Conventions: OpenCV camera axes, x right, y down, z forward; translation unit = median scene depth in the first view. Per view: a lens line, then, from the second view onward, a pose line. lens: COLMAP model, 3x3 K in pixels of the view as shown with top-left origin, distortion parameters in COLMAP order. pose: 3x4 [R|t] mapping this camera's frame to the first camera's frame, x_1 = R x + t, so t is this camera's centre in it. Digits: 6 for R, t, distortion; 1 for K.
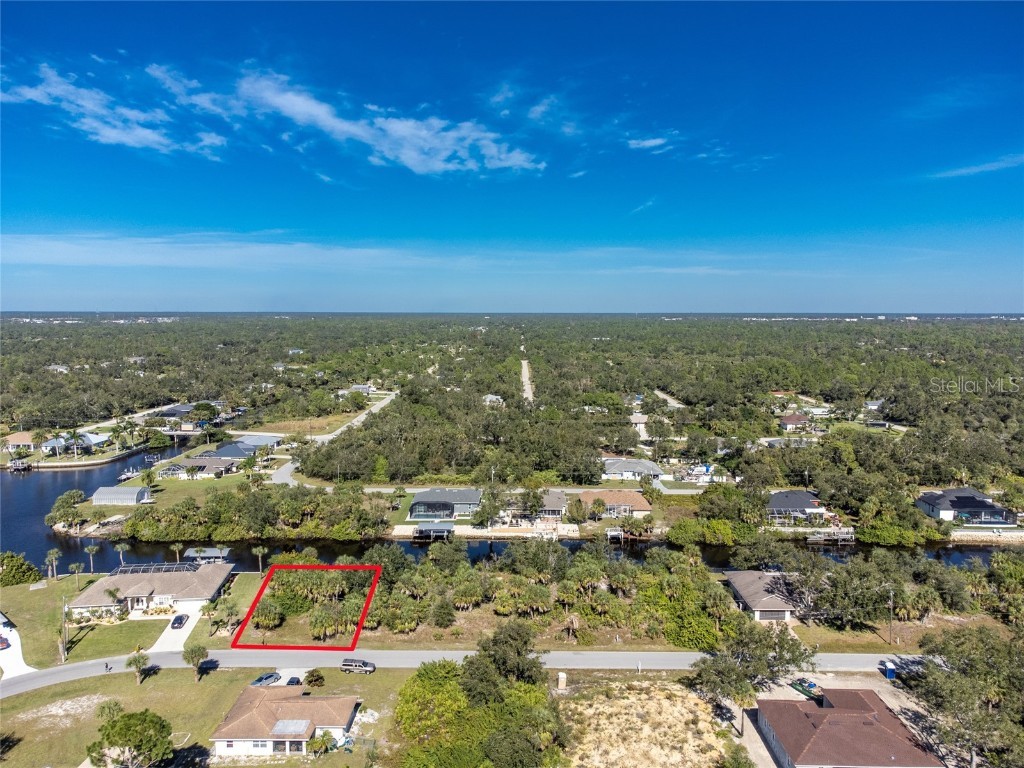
lens RADIAL K [[799.5, 0, 516.1], [0, 799.5, 384.8], [0, 0, 1]] dist [0.006949, 0.018775]
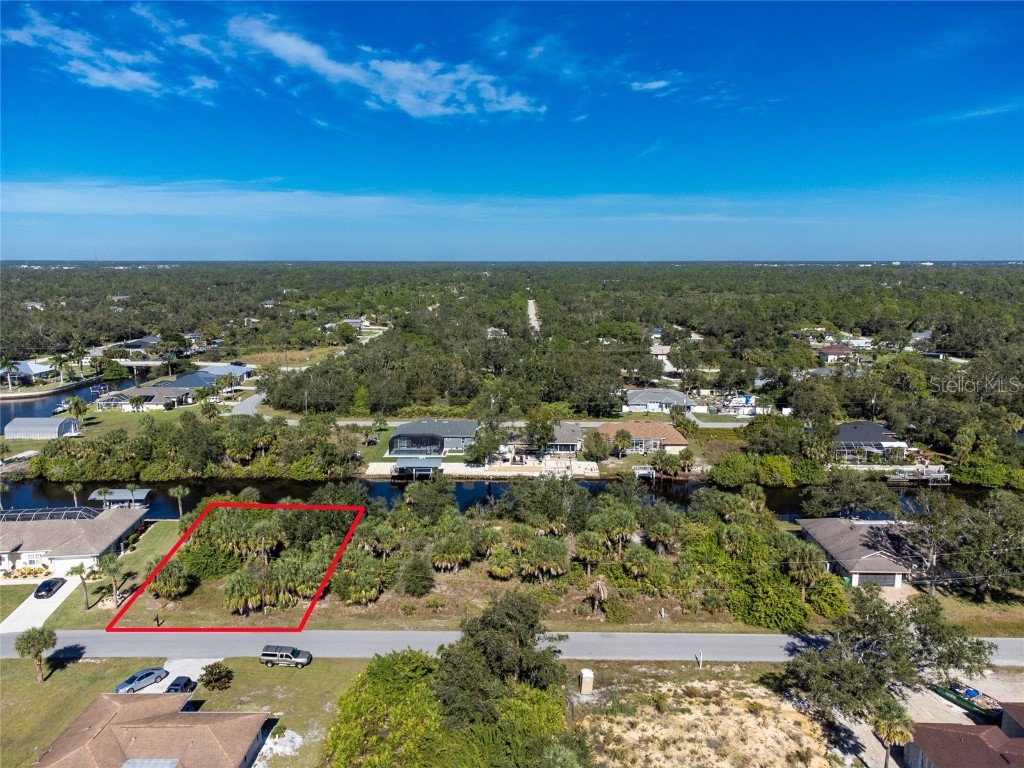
lens RADIAL K [[799.5, 0, 516.3], [0, 799.5, 393.6], [0, 0, 1]] dist [0.006949, 0.018775]
pose [[0.999970, -0.000225, -0.007696, 0.001573], [0.000790, 0.997297, 0.073472, 0.033220], [0.007659, -0.073476, 0.997268, 0.142482]]
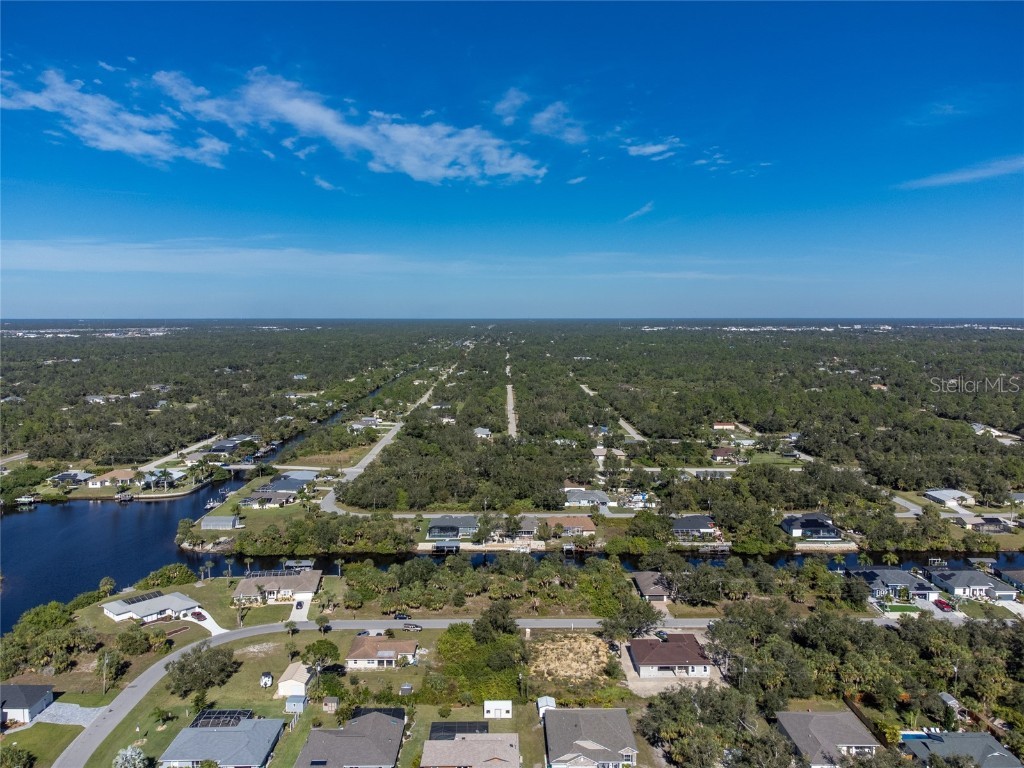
lens RADIAL K [[799.5, 0, 517.5], [0, 799.5, 380.7], [0, 0, 1]] dist [0.006949, 0.018775]
pose [[0.999804, -0.004331, 0.019333, 0.000753], [0.004561, 0.999919, -0.011860, -0.070420], [-0.019280, 0.011946, 0.999743, -0.320734]]
